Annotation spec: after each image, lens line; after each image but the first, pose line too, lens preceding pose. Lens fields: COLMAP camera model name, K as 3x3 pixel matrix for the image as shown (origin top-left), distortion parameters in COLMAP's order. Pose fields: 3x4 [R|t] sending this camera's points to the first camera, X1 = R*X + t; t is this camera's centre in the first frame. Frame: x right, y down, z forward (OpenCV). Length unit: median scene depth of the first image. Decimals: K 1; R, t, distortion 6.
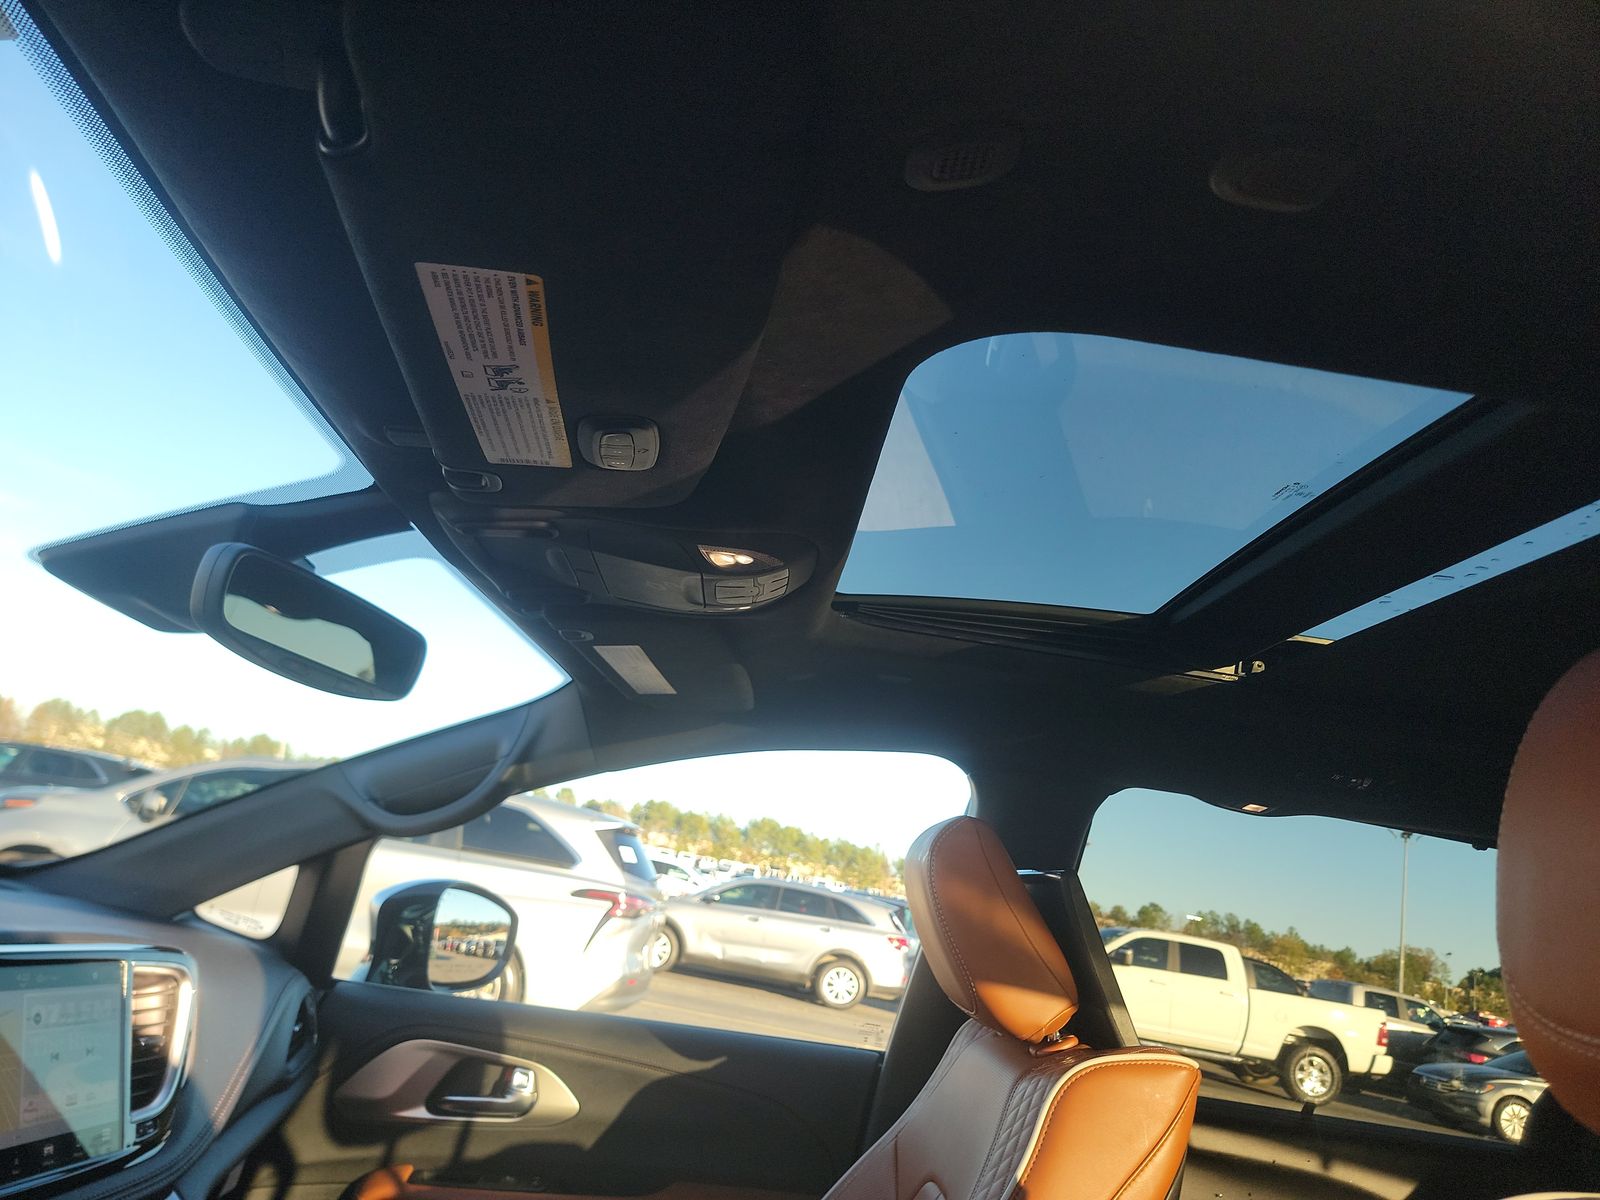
lens RADIAL K [[1146.2, 0, 800.0], [0, 1146.2, 600.0], [0, 0, 1]] dist [0.047286, -0.005974]
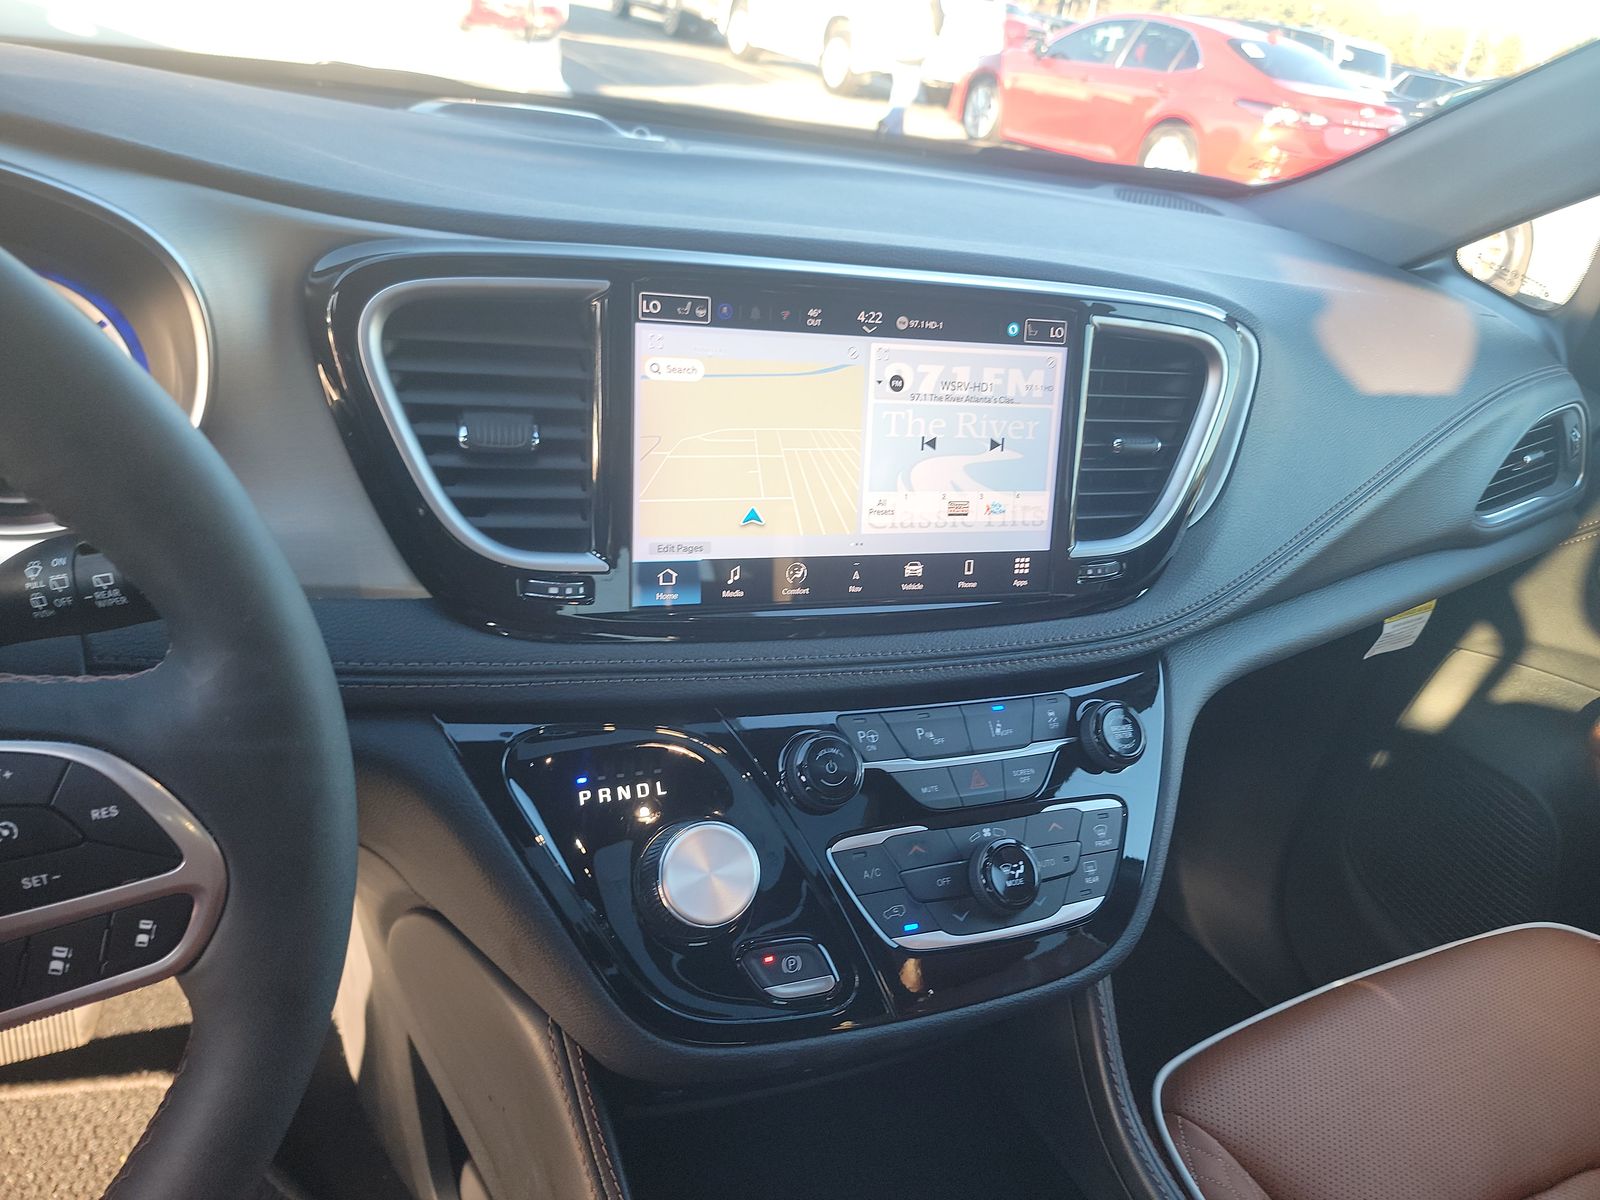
lens RADIAL K [[1146.2, 0, 800.0], [0, 1146.2, 600.0], [0, 0, 1]] dist [0.047286, -0.005974]
pose [[0.448525, 0.328719, -0.831125, -0.099974], [0.150136, 0.888985, 0.432625, 0.175795], [0.881070, -0.318825, 0.349379, 0.677814]]
